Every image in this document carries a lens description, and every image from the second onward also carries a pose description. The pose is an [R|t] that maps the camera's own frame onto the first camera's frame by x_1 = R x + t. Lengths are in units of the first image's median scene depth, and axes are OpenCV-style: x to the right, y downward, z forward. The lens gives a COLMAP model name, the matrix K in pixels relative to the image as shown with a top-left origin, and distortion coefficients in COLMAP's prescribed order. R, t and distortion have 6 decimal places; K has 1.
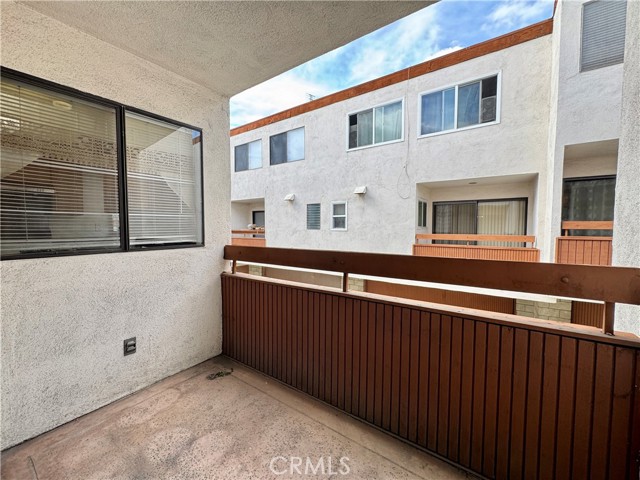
lens RADIAL K [[255.9, 0, 320.0], [0, 255.9, 240.0], [0, 0, 1]] dist [-0.001588, -0.000101]
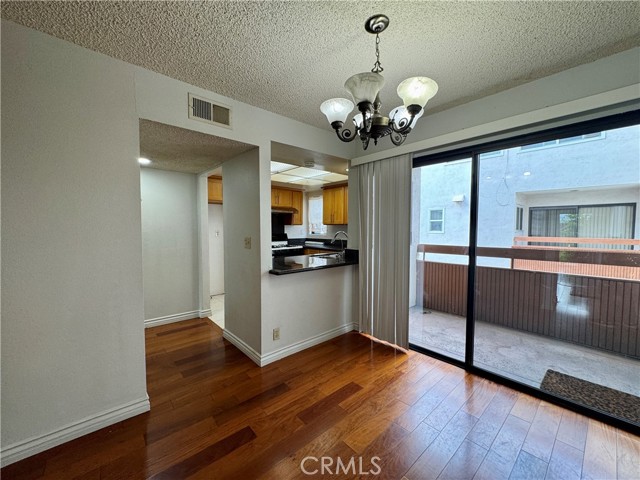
lens RADIAL K [[255.9, 0, 320.0], [0, 255.9, 240.0], [0, 0, 1]] dist [-0.001588, -0.000101]
pose [[0.976090, 0.009991, -0.217138, -0.207873], [-0.010119, 0.999949, 0.000520, -0.000614], [0.217132, 0.001689, 0.976141, -0.280172]]
